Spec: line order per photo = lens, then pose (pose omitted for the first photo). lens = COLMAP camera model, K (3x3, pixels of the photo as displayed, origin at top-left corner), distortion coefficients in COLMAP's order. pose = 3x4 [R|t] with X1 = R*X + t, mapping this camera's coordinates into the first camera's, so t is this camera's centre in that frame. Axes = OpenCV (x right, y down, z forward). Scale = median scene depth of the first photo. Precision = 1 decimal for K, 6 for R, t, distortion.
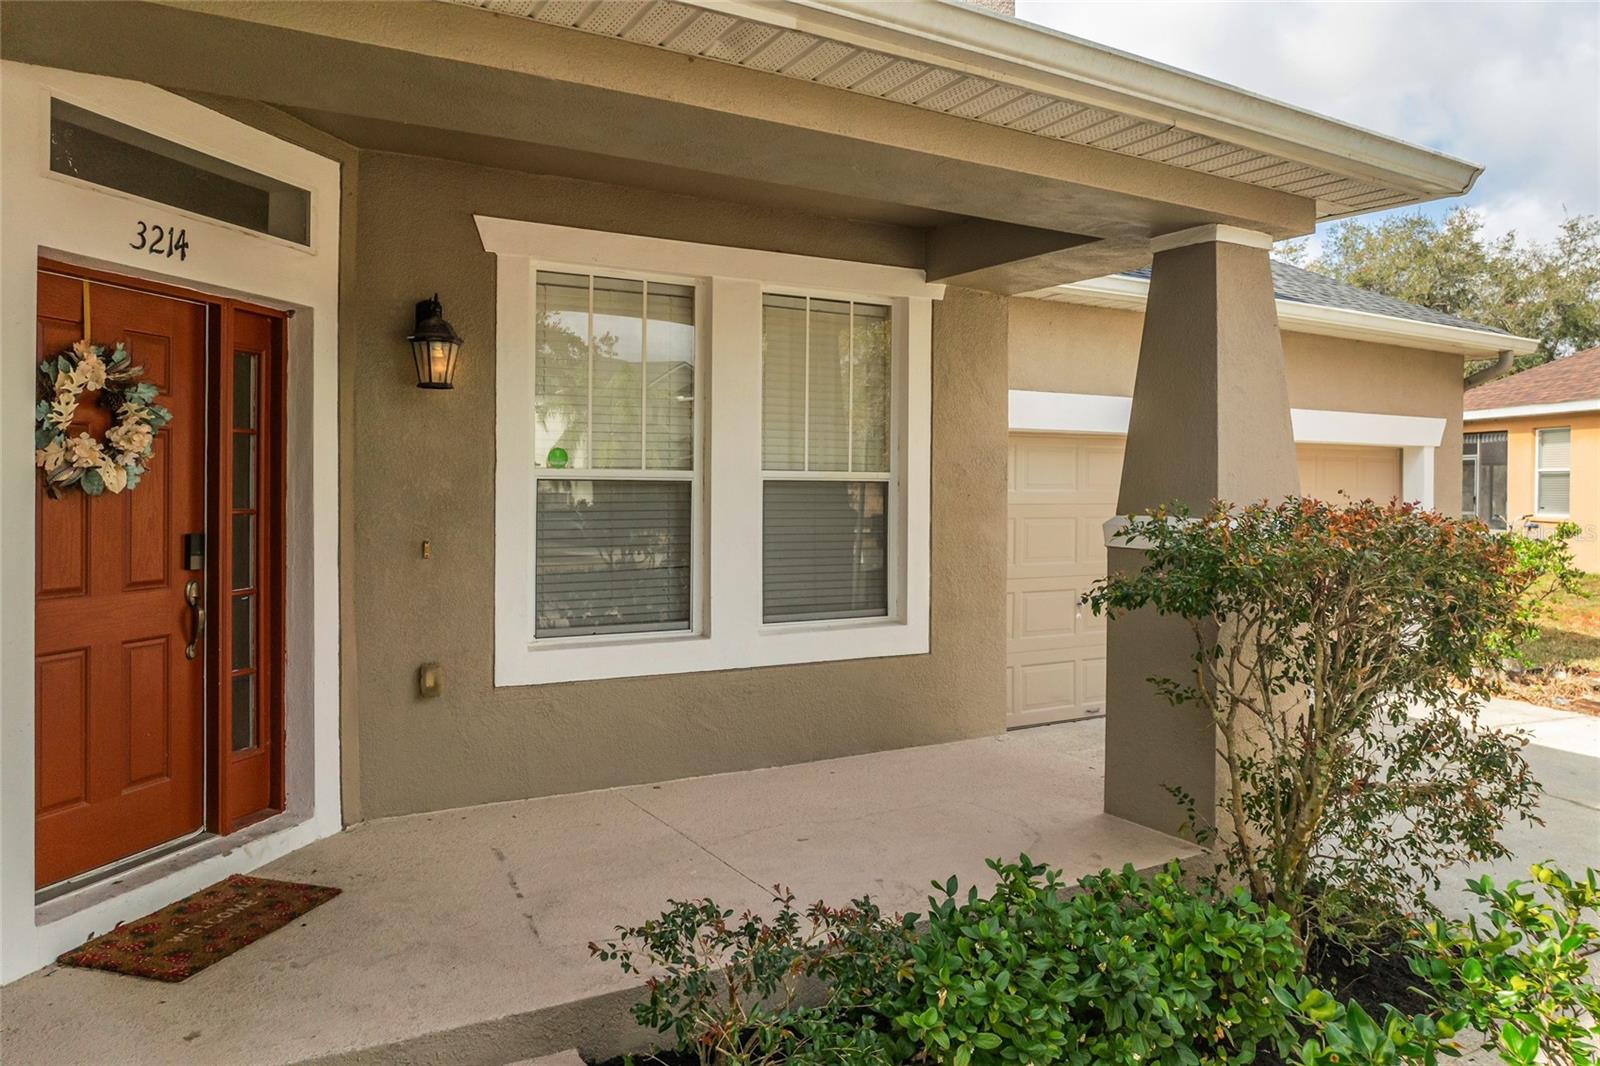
lens RADIAL K [[1093.4, 0, 797.4], [0, 1093.4, 512.8], [0, 0, 1]] dist [-0.050437, 0.028251]
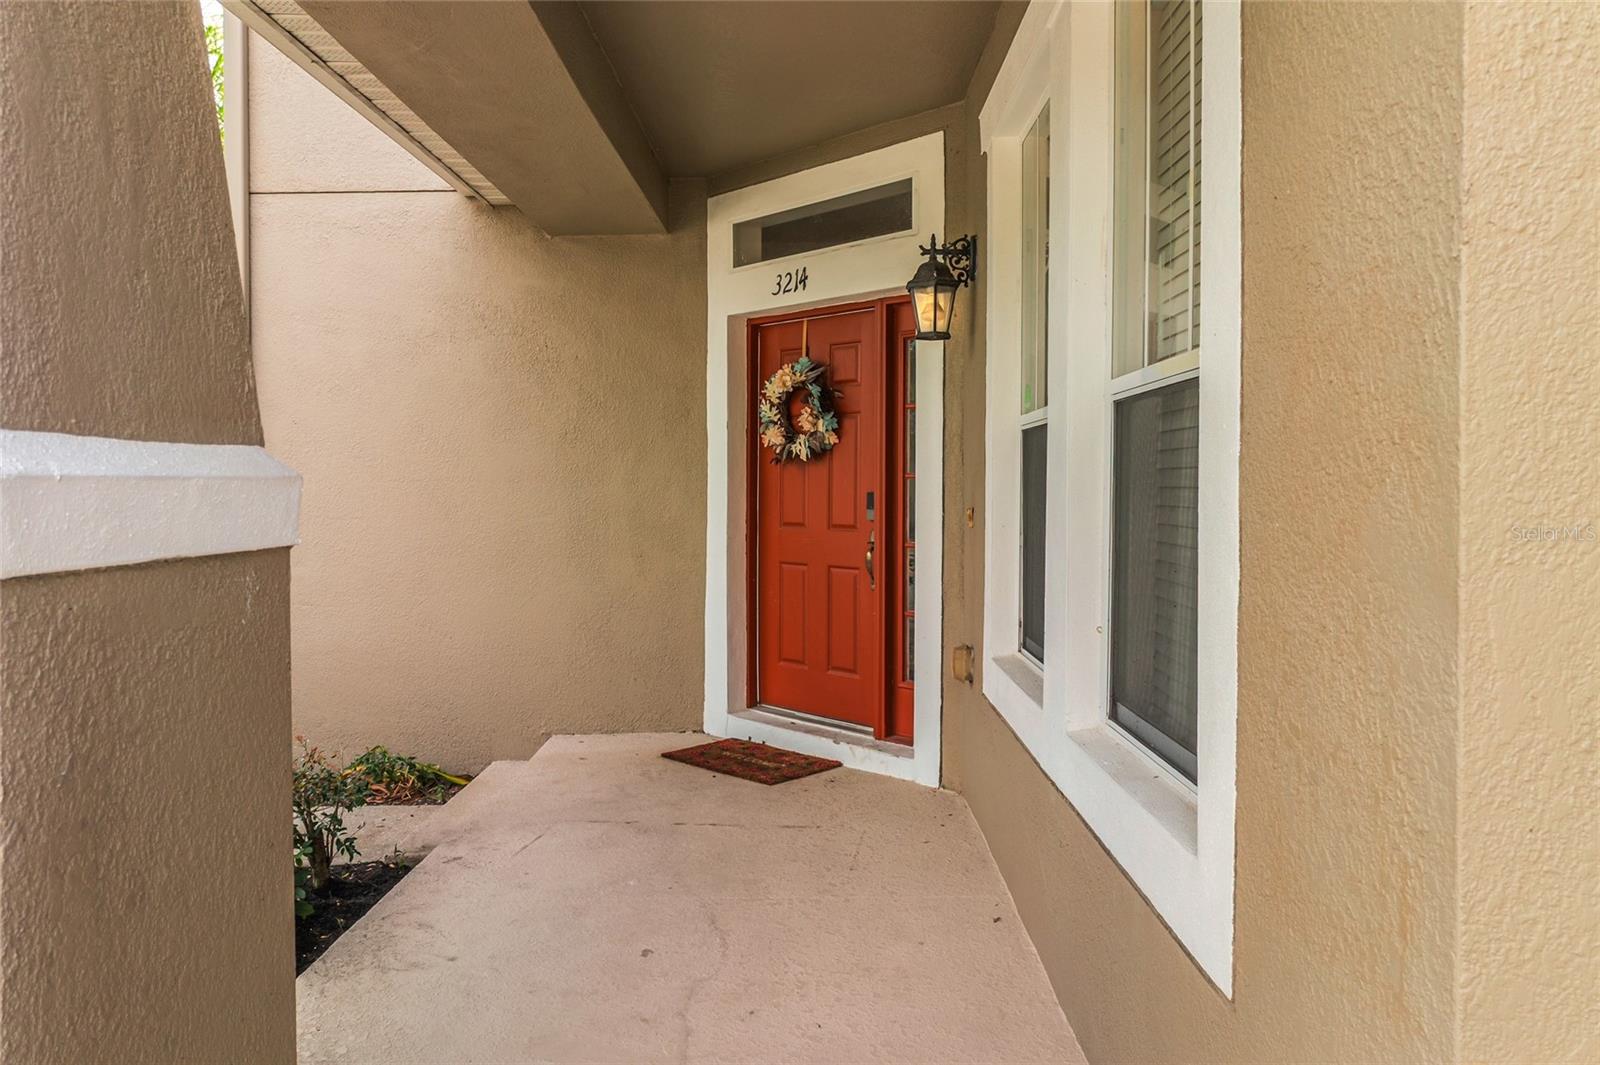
lens RADIAL K [[1093.4, 0, 797.4], [0, 1093.4, 512.3], [0, 0, 1]] dist [-0.050437, 0.028251]
pose [[-0.503782, 0.015180, -0.863697, 0.566795], [-0.020901, 0.999339, 0.029755, 0.007380], [0.863578, 0.033043, -0.503132, 1.503401]]
